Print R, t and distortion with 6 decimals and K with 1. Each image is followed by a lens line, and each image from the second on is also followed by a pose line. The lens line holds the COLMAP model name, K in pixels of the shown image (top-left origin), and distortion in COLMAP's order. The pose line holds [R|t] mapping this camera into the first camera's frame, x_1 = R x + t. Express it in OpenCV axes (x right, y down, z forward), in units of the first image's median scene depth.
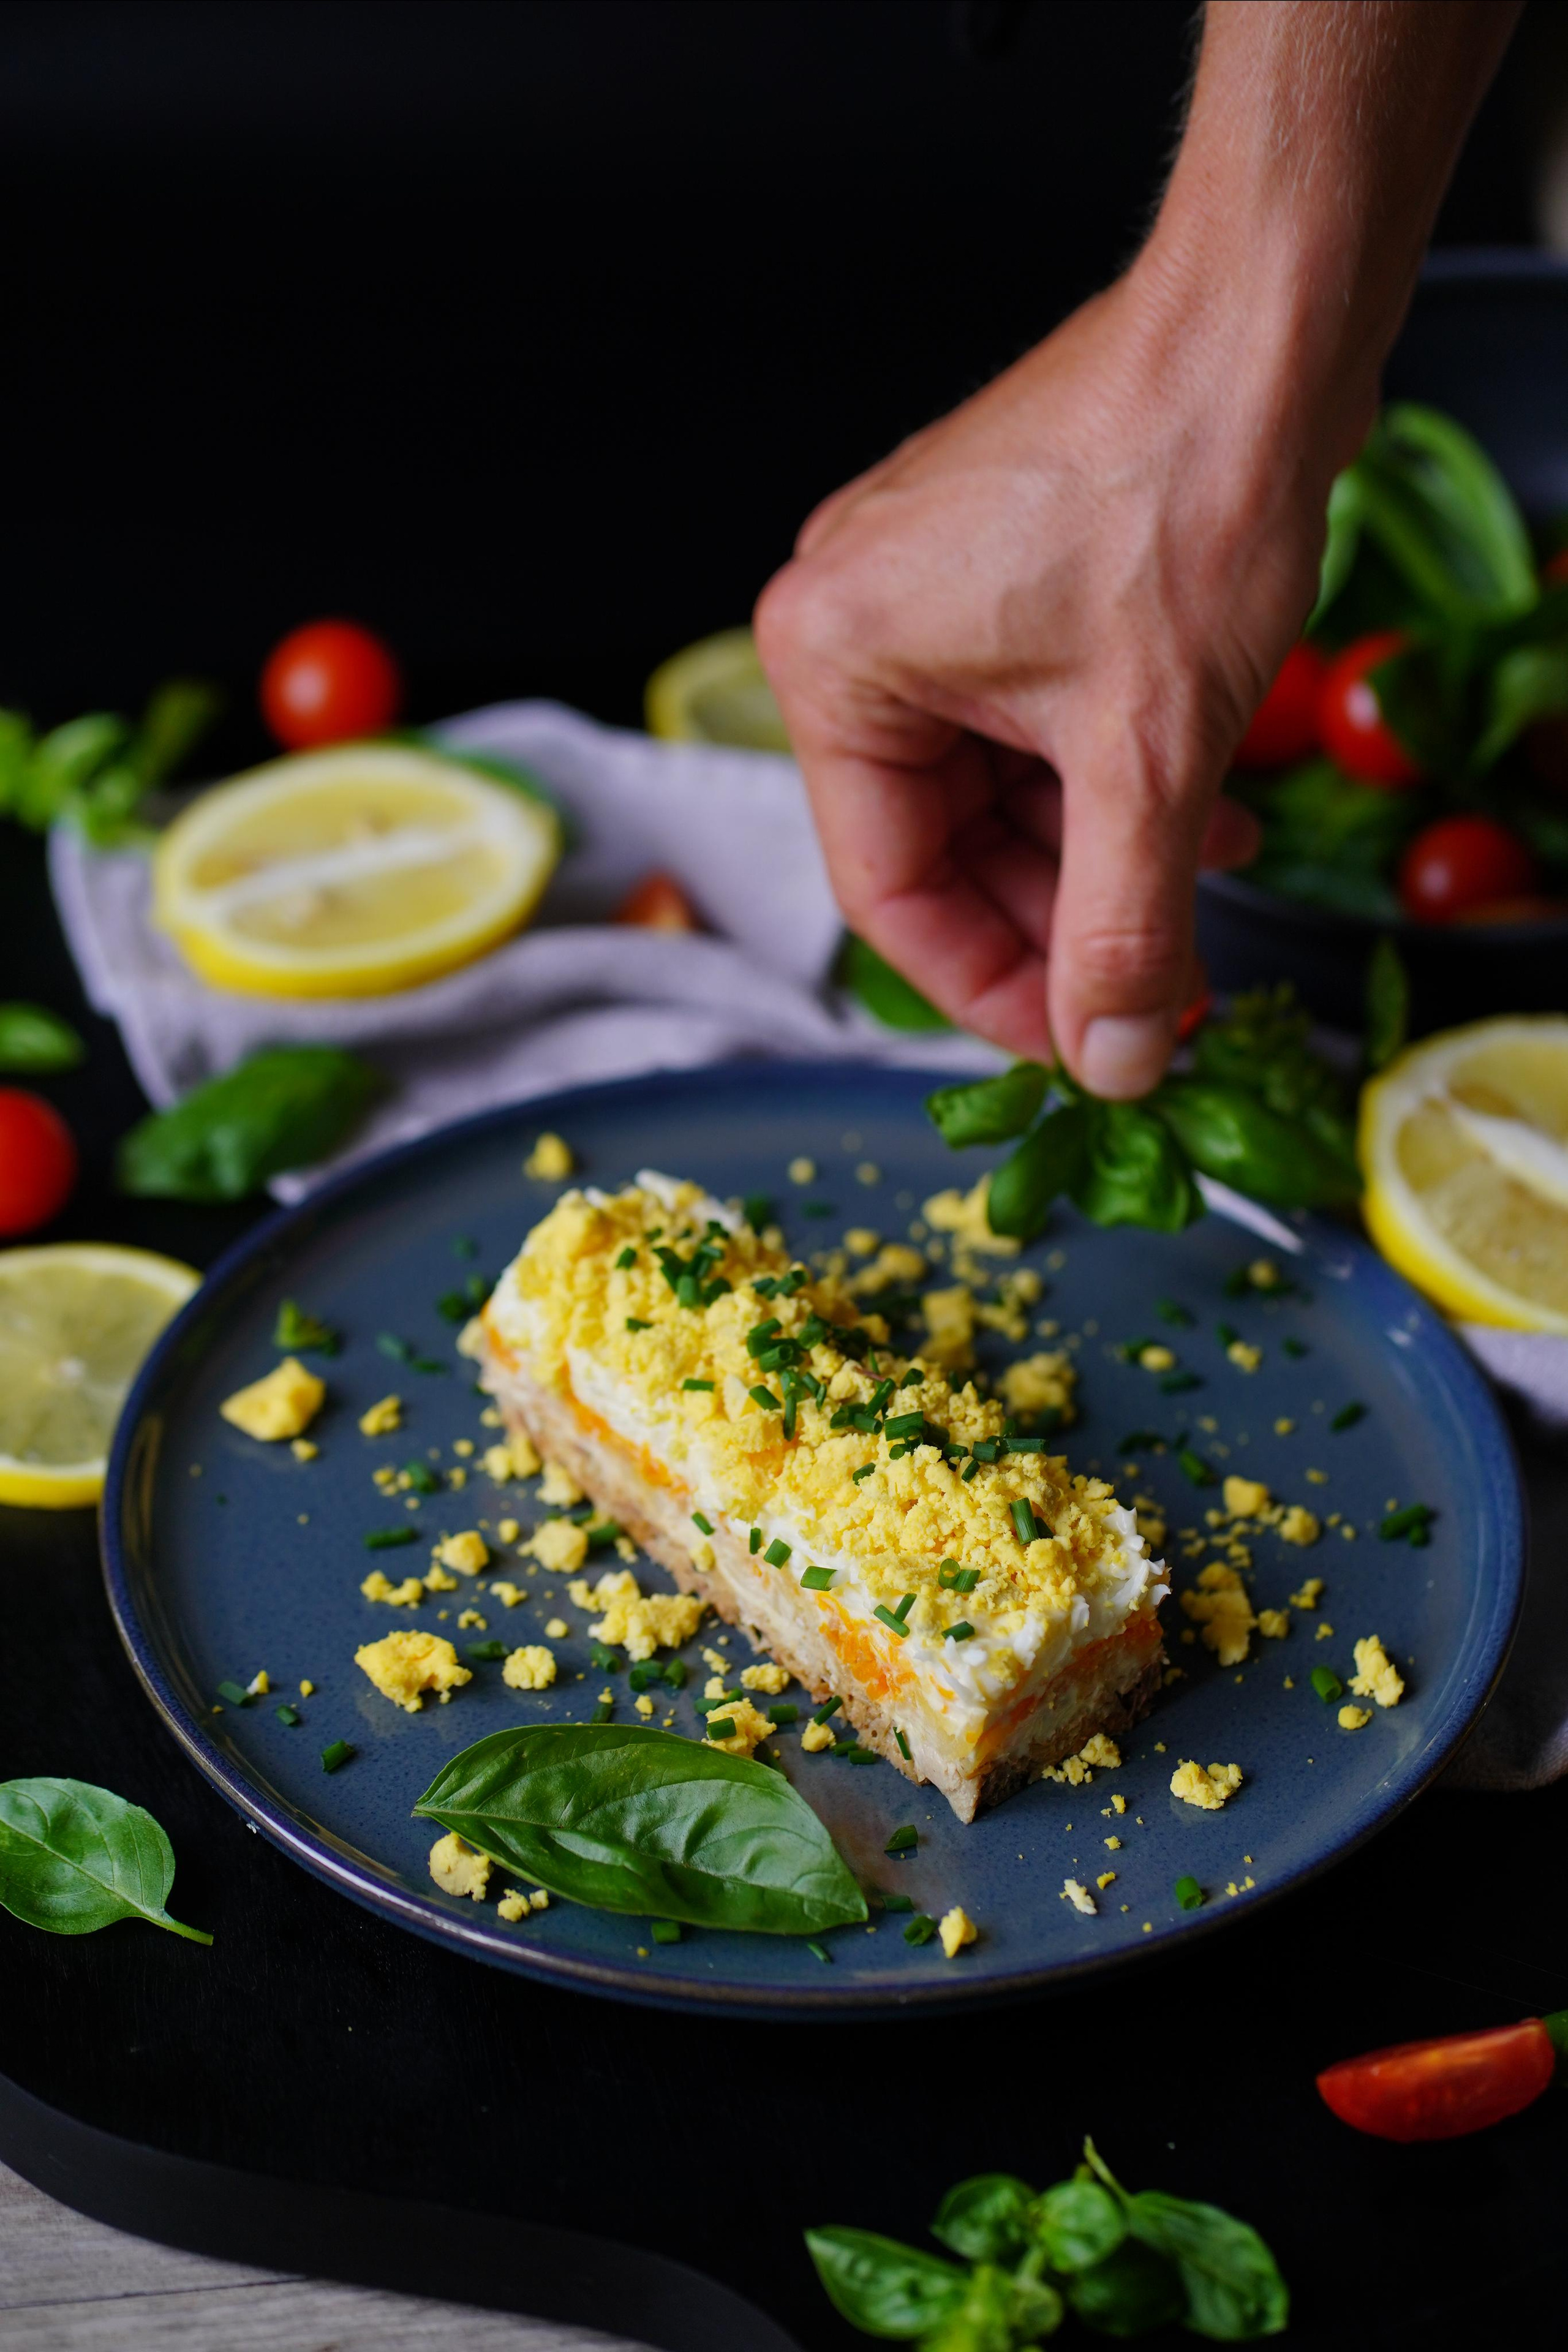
lens RADIAL K [[6311.3, 0, 784.0], [0, 6311.3, 1176.0], [0, 0, 1]] dist [0.634011, -5.444466]
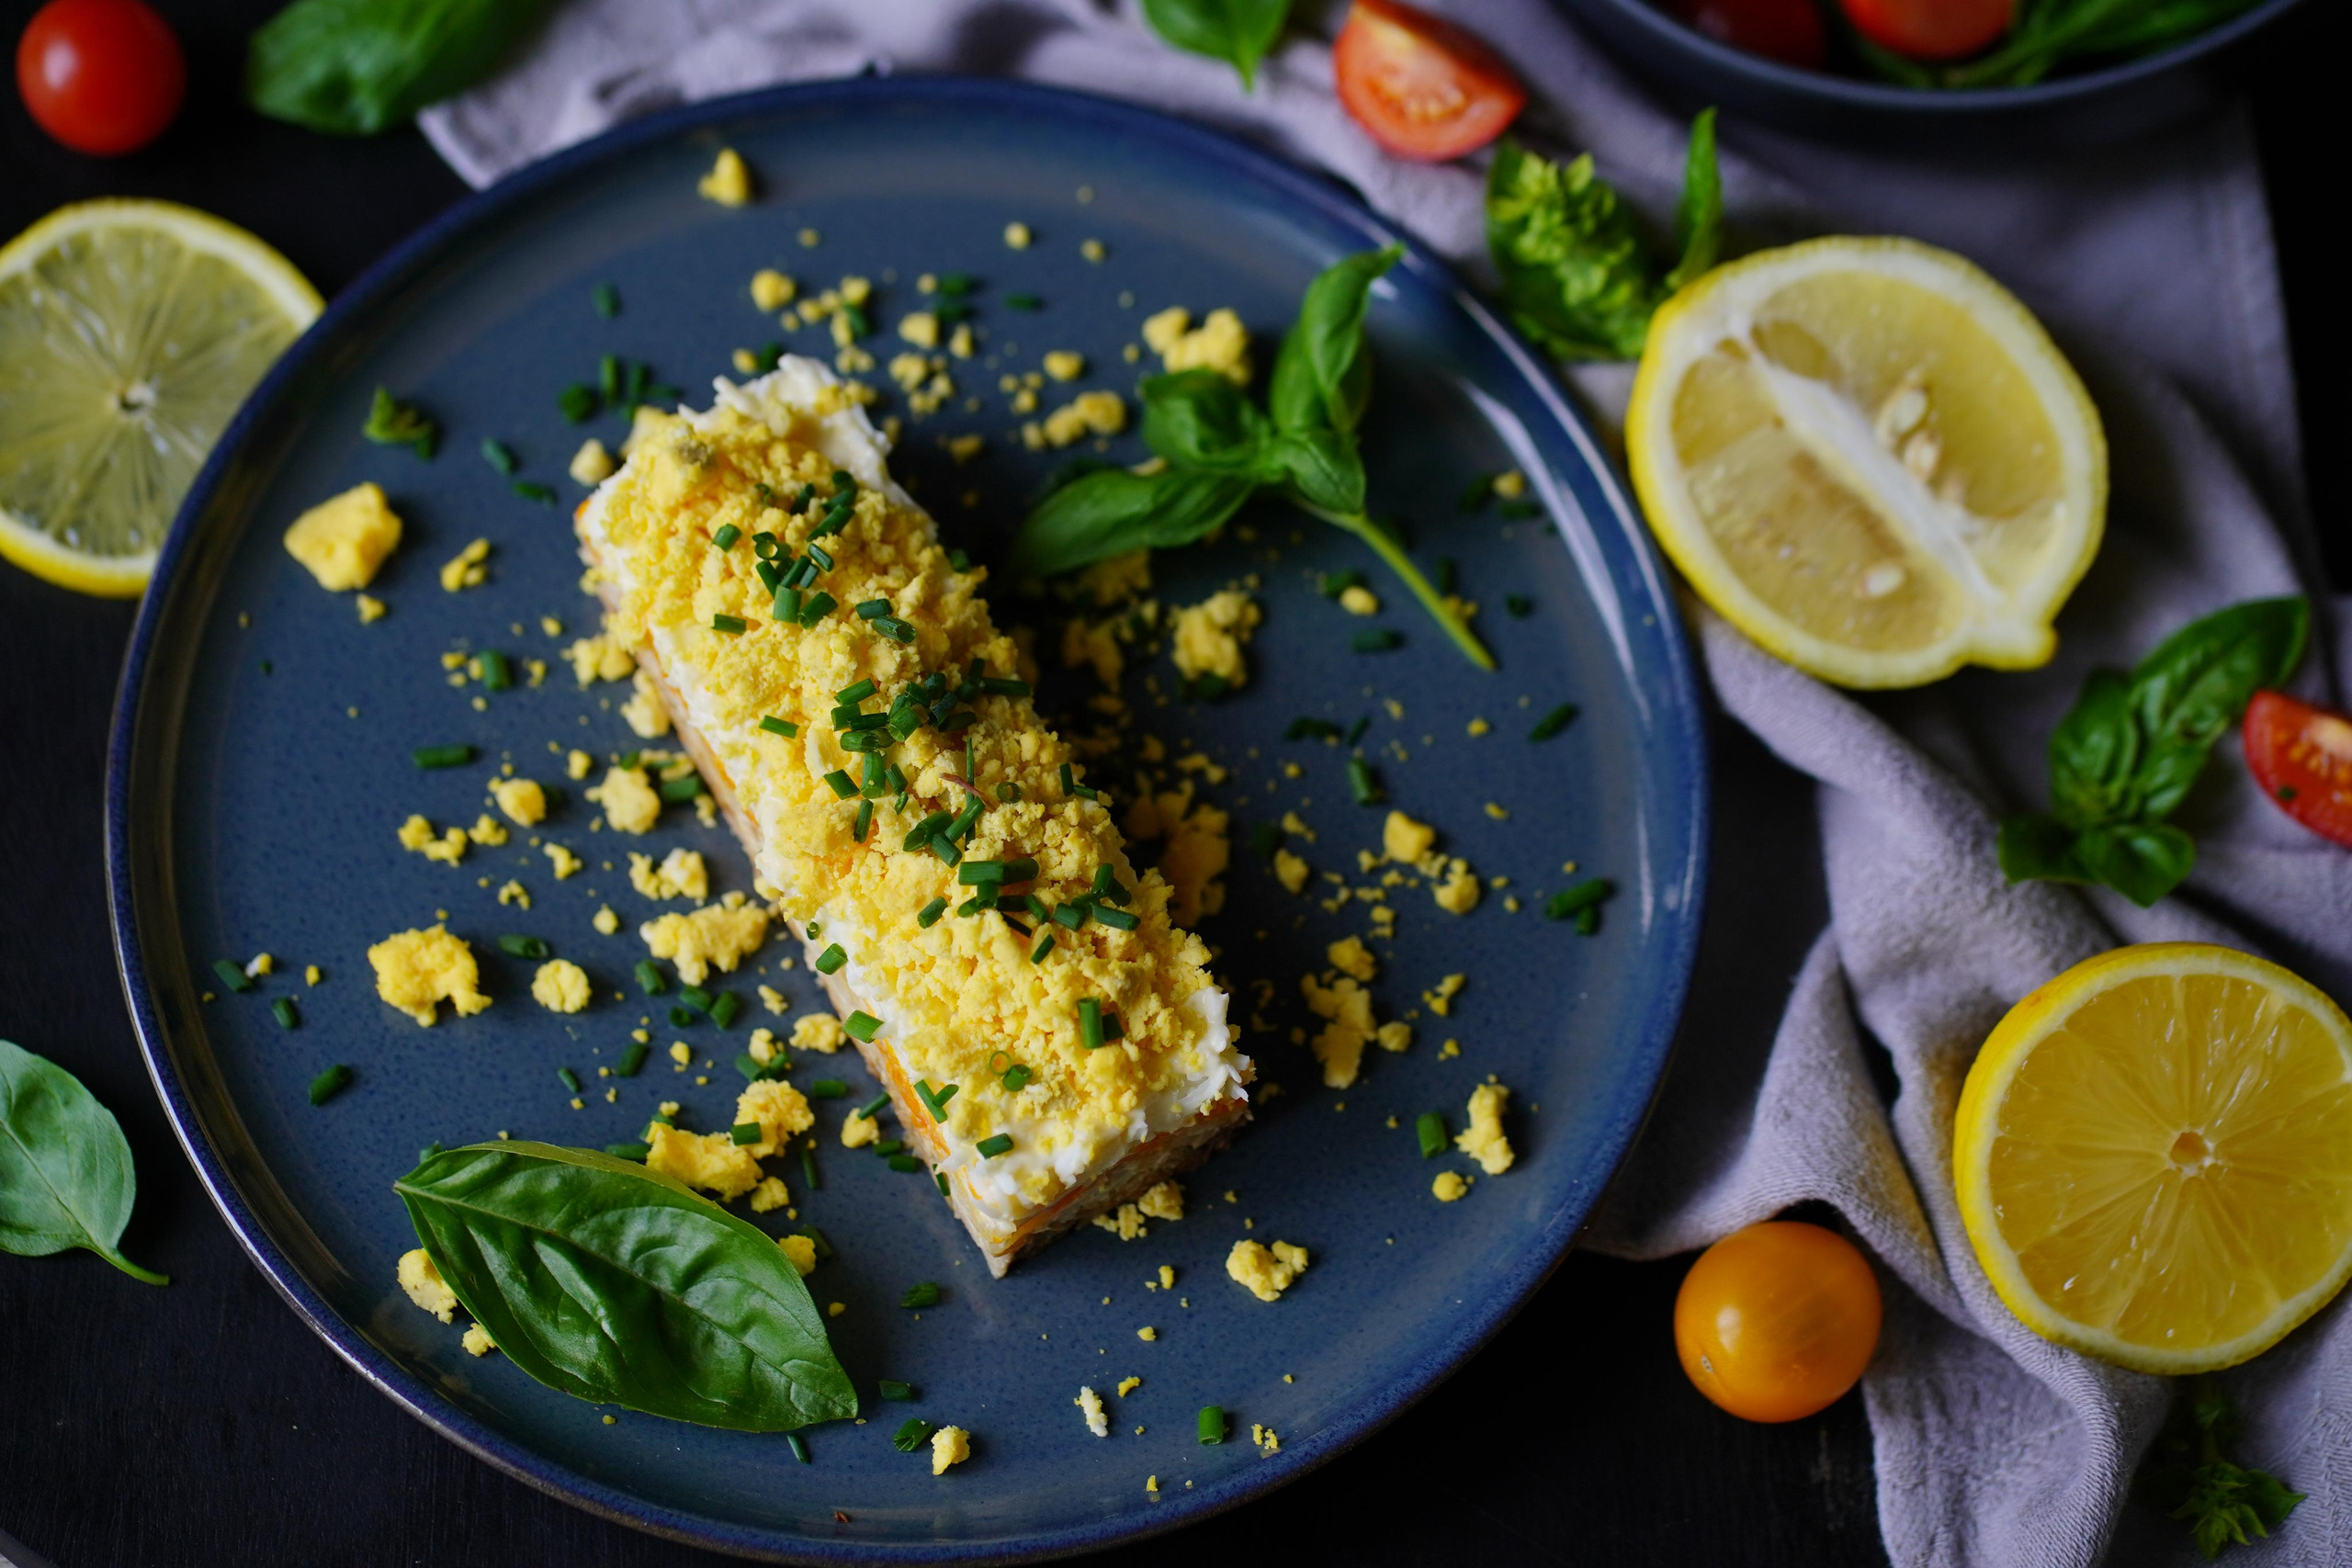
lens RADIAL K [[6310.7, 0, 1216.3], [0, 6310.7, 770.5], [0, 0, 1]] dist [0.634011, -5.444466]
pose [[0.986944, 0.155390, -0.042363, 0.085337], [-0.112998, 0.855472, 0.505370, -0.416473], [0.114770, -0.493985, 0.861862, 0.247442]]
